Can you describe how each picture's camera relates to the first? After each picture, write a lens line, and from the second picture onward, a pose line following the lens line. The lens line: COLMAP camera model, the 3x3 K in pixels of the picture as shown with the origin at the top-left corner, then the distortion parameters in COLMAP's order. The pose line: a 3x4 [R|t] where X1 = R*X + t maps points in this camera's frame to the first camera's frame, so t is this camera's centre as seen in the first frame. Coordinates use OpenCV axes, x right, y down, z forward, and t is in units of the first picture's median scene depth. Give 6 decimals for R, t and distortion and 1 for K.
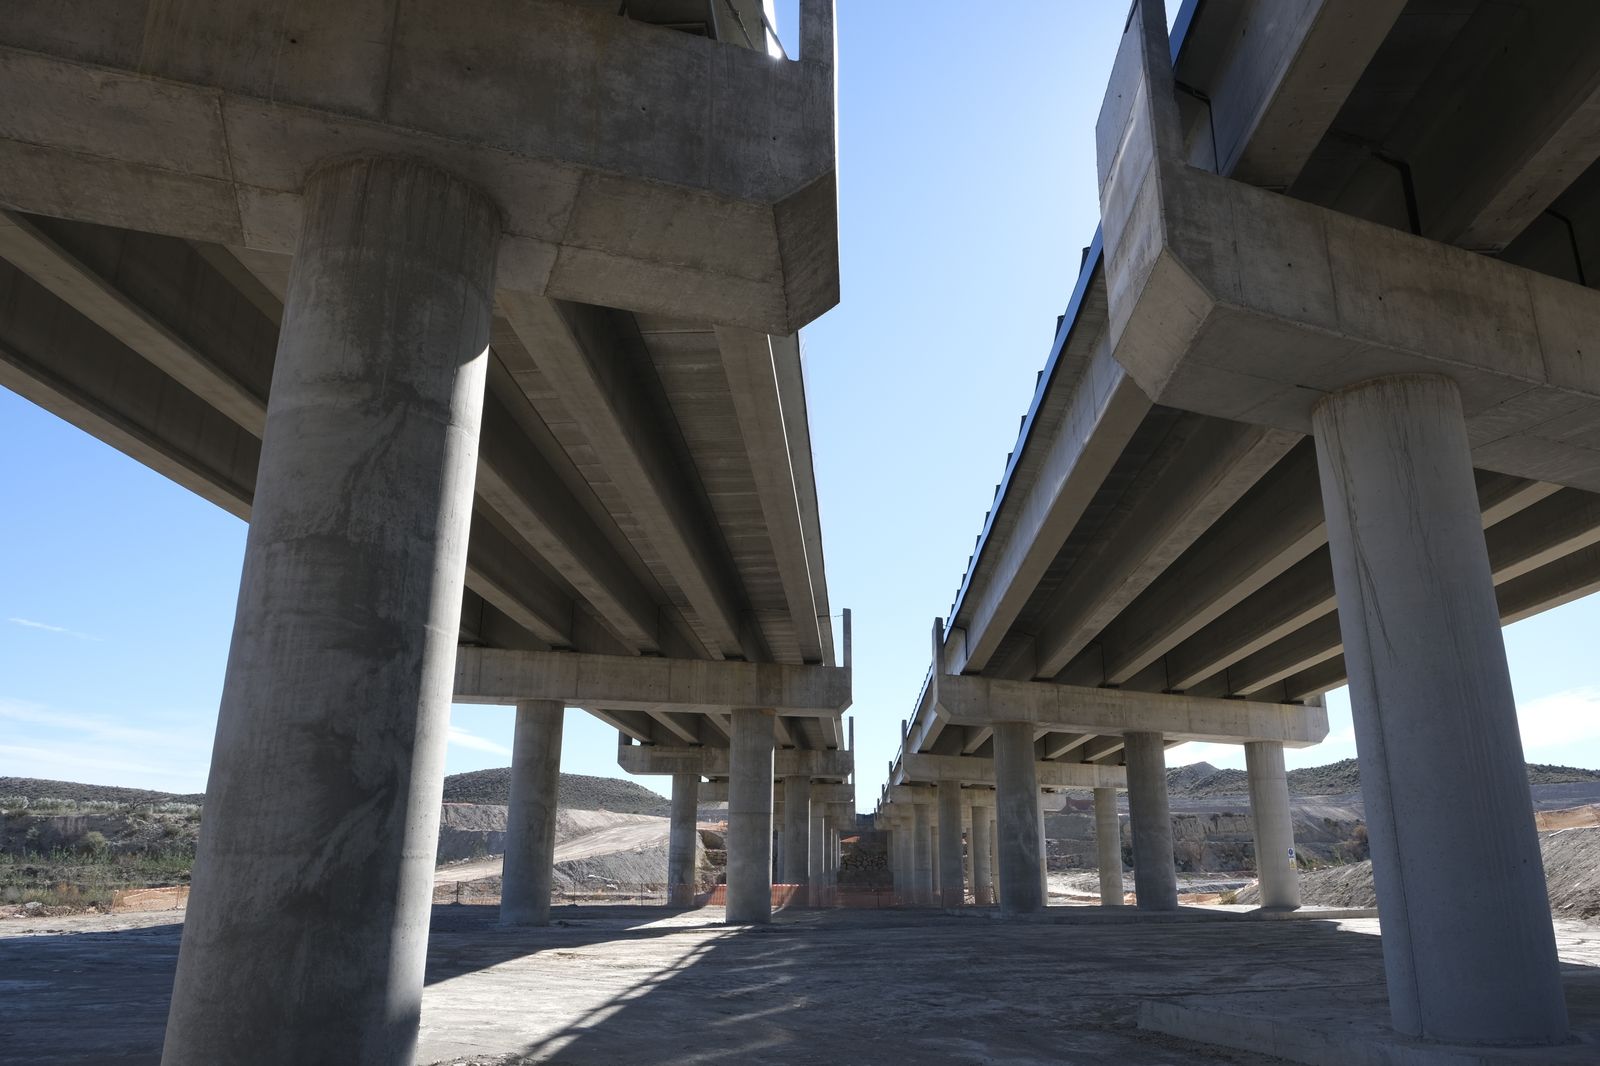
lens RADIAL K [[1102.0, 0, 800.0], [0, 1102.0, 533.0], [0, 0, 1]] dist [-0.004324, 0.001404]
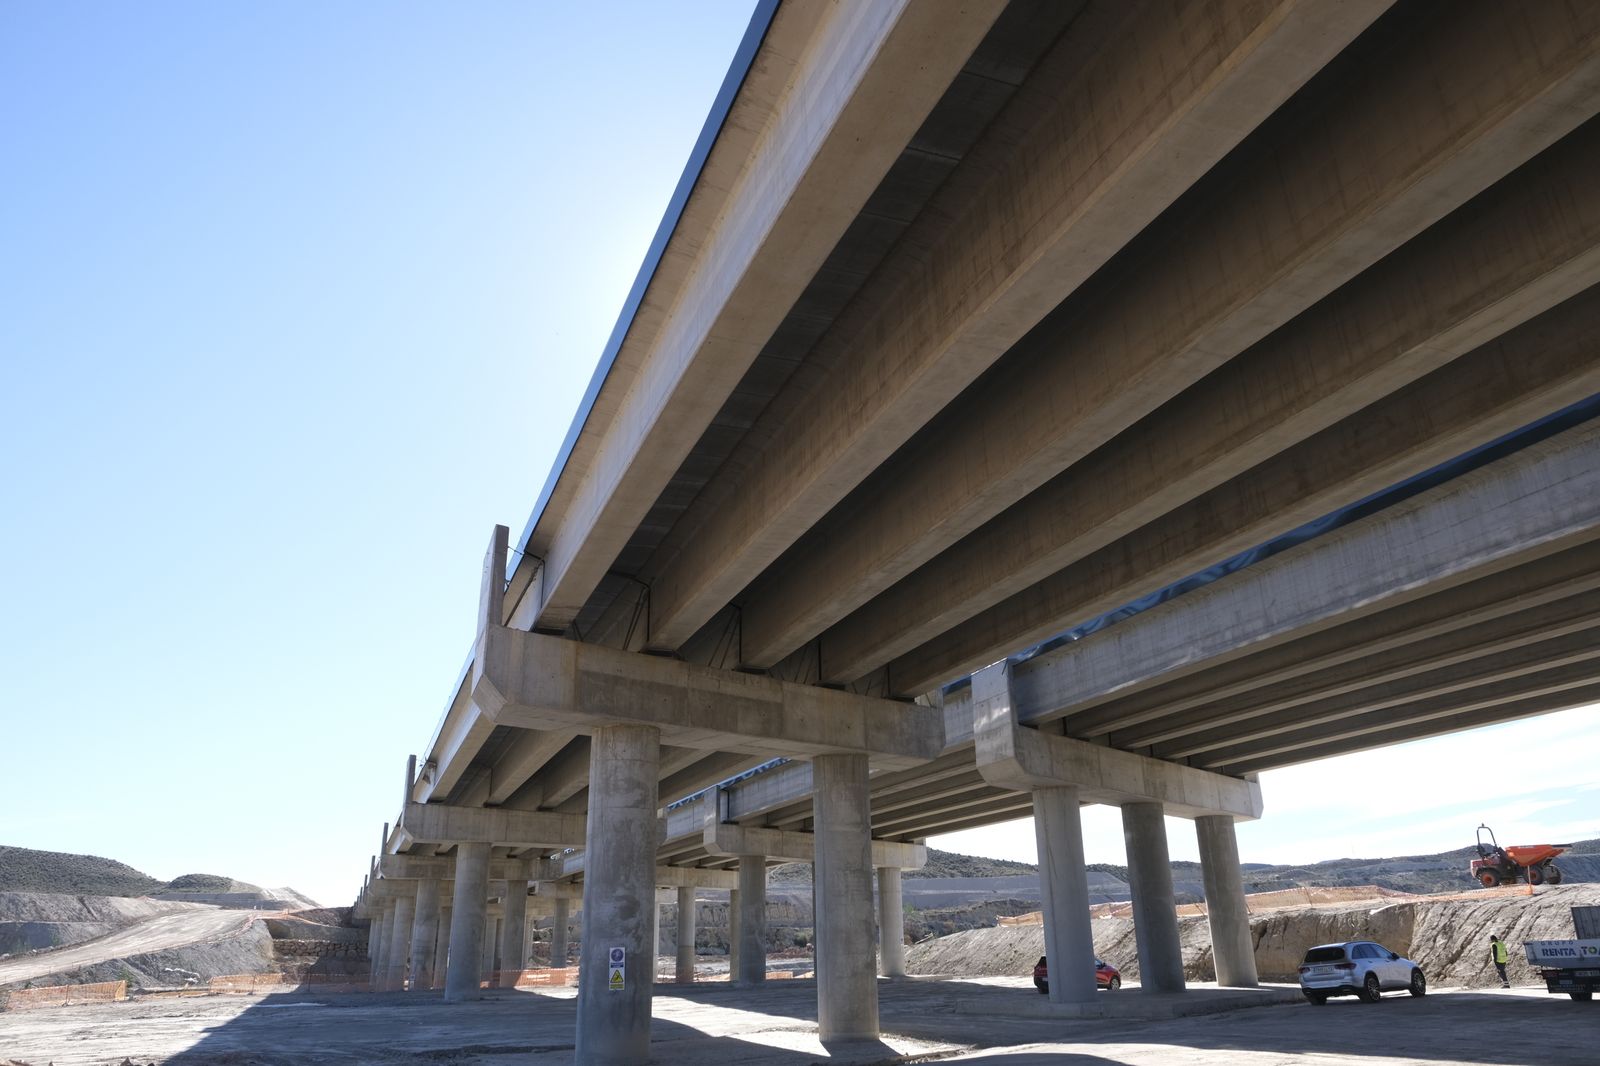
lens RADIAL K [[1102.0, 0, 800.0], [0, 1102.0, 533.0], [0, 0, 1]] dist [-0.004324, 0.001404]
pose [[0.910390, 0.126606, 0.393905, -0.419569], [-0.100061, 0.991144, -0.087306, -0.148339], [-0.401470, 0.040068, 0.914995, -0.454028]]
